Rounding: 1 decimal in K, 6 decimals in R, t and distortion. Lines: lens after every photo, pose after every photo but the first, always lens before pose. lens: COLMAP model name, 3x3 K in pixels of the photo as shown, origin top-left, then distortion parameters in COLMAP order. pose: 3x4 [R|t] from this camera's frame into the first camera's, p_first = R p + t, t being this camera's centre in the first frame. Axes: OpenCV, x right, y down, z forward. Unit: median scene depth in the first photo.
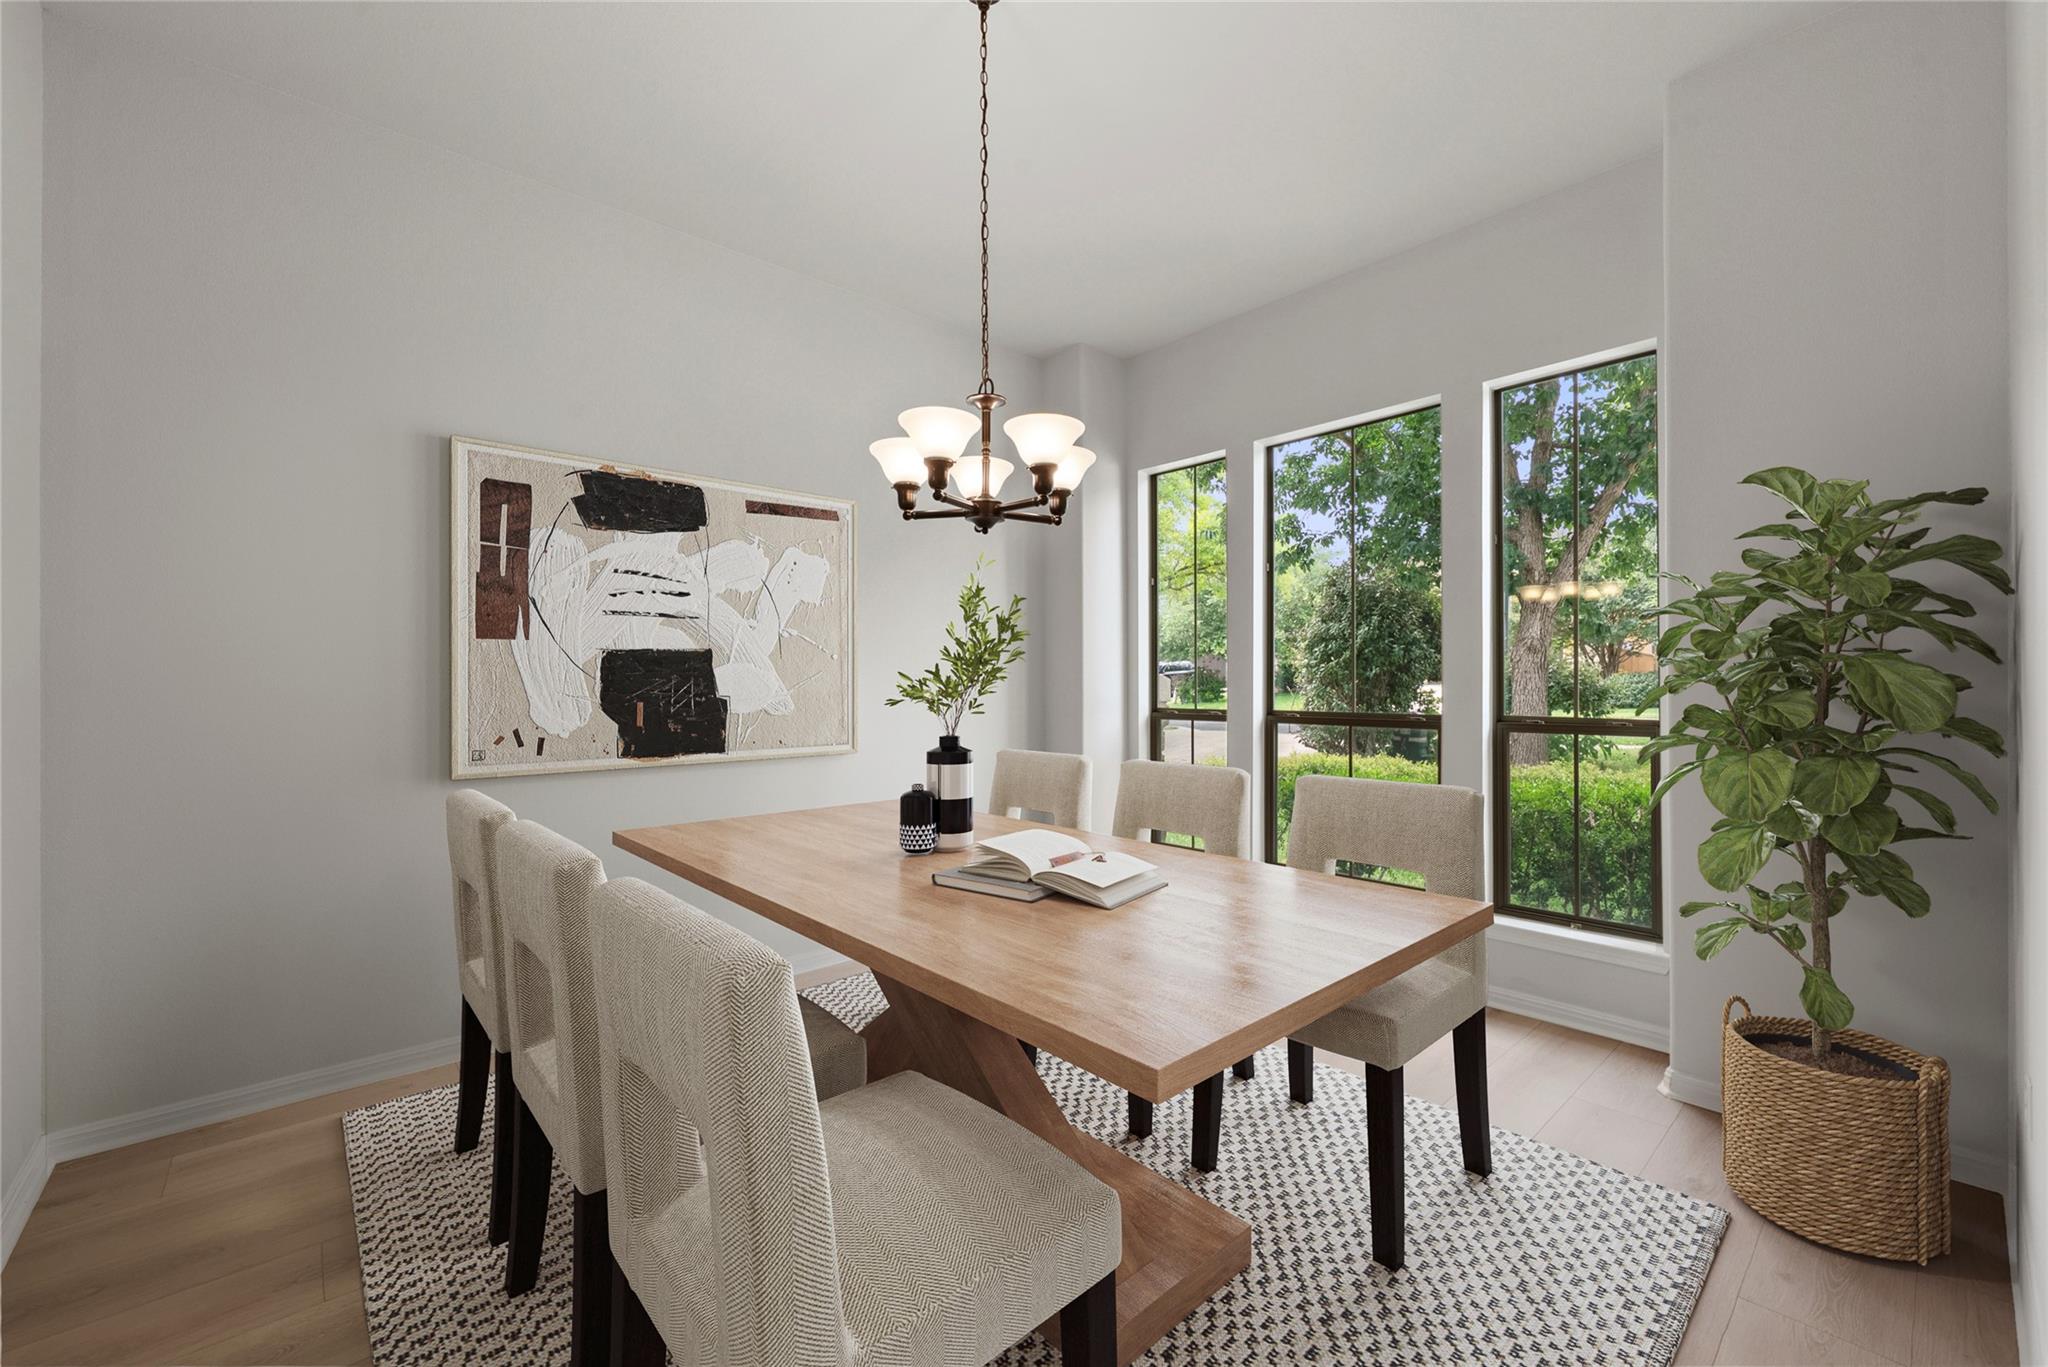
lens RADIAL K [[797.7, 0, 1007.4], [0, 797.7, 682.7], [0, 0, 1]] dist [-0.003056, -0.000537]
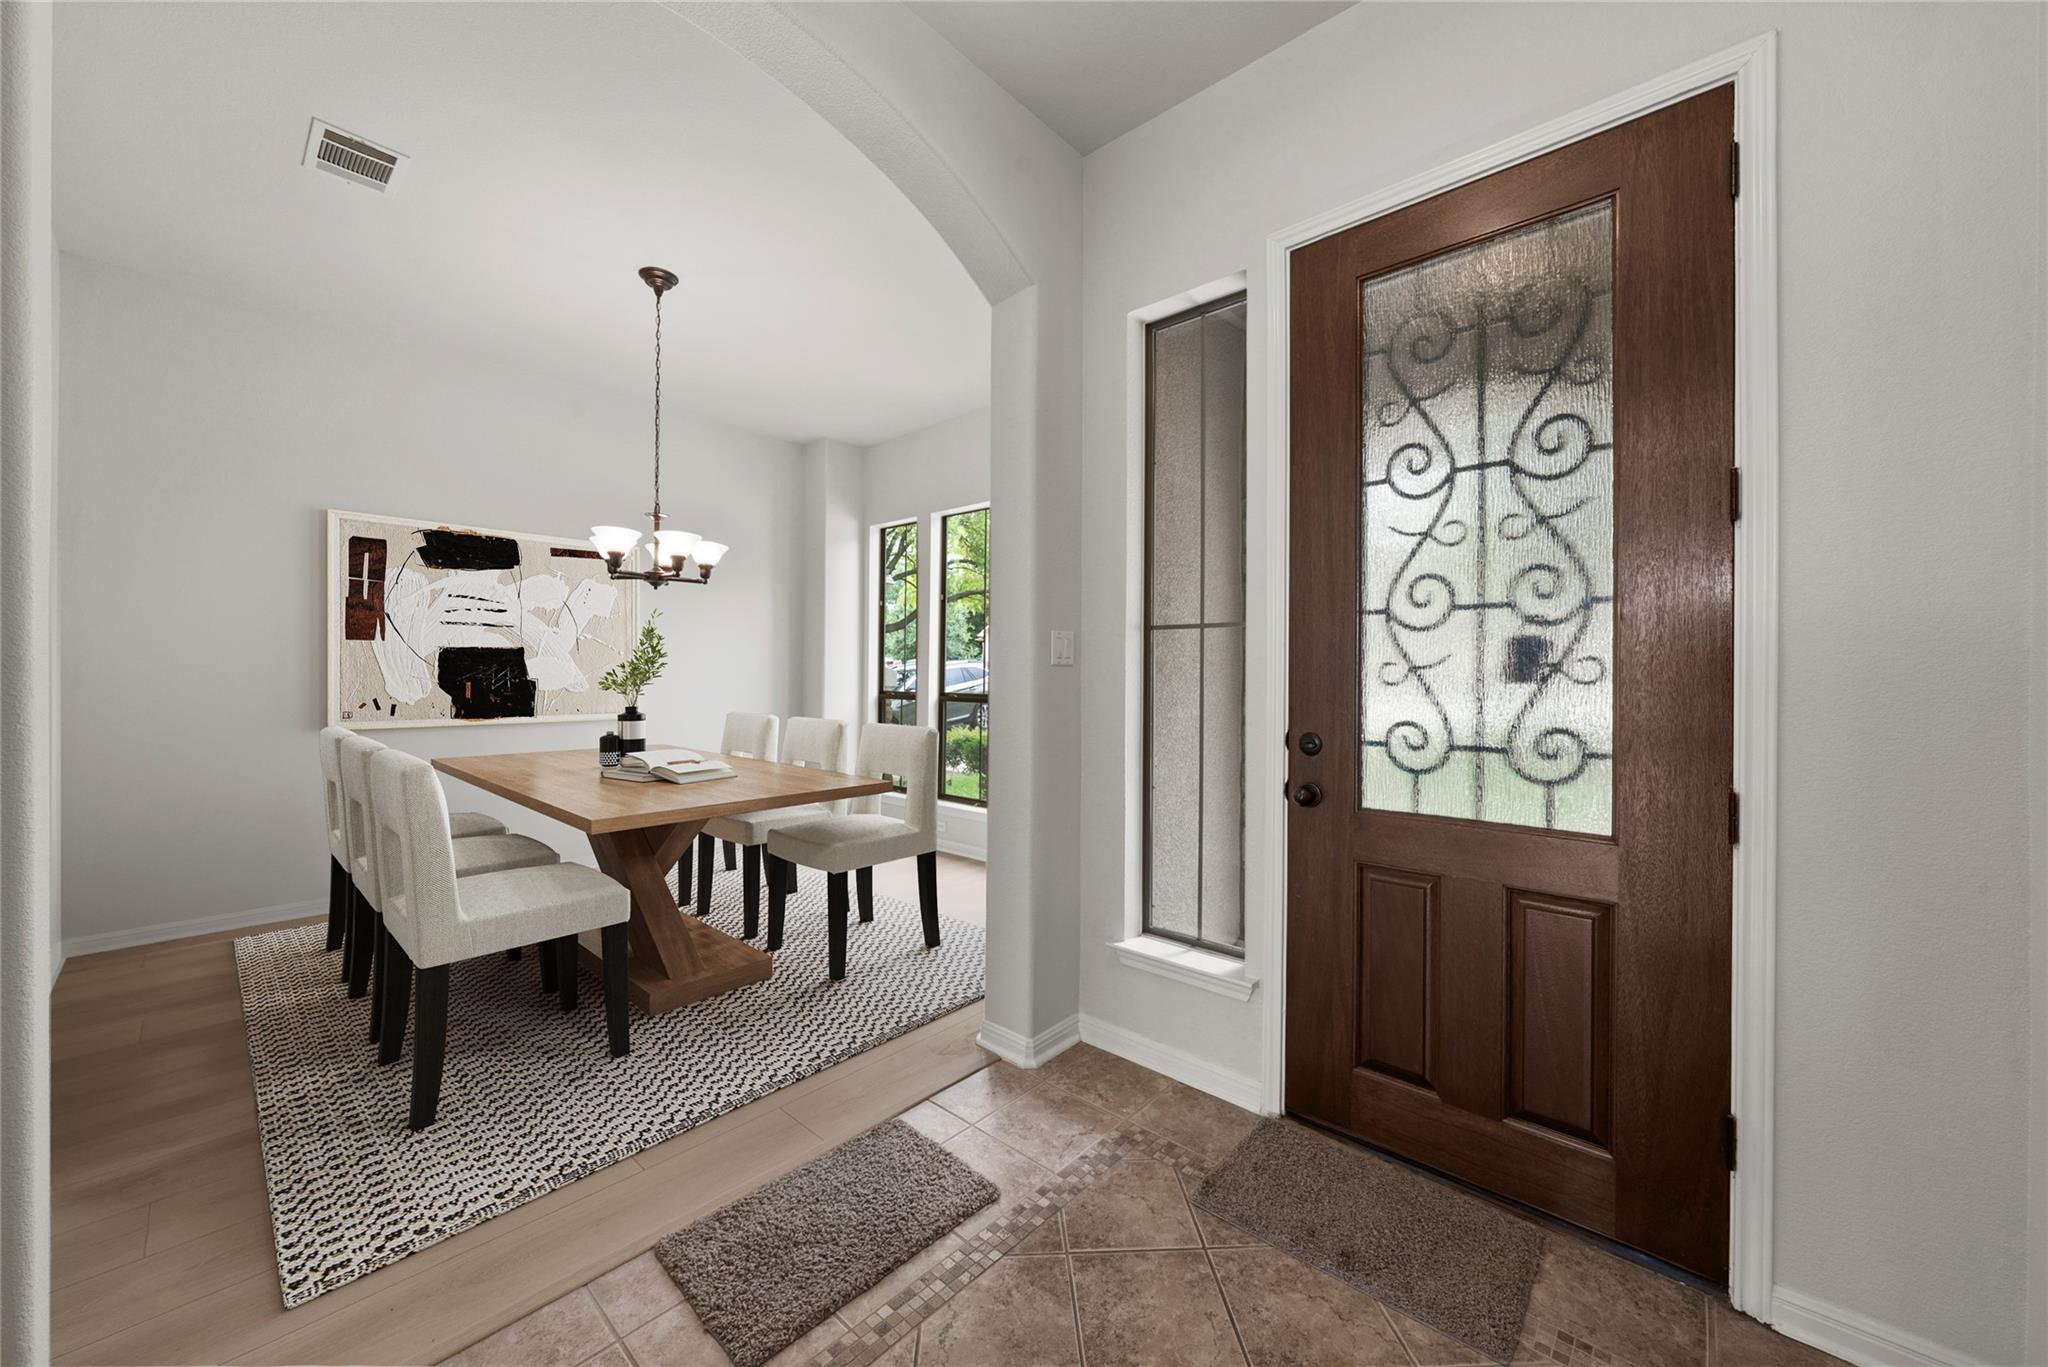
lens RADIAL K [[737.5, 0, 1040.5], [0, 737.5, 680.6], [0, 0, 1]] dist [-0.007939, 0.000029]
pose [[0.992217, 0.014913, 0.123628, 0.467526], [-0.016979, 0.999733, 0.015675, -0.019531], [-0.123361, -0.017652, 0.992205, -0.544470]]
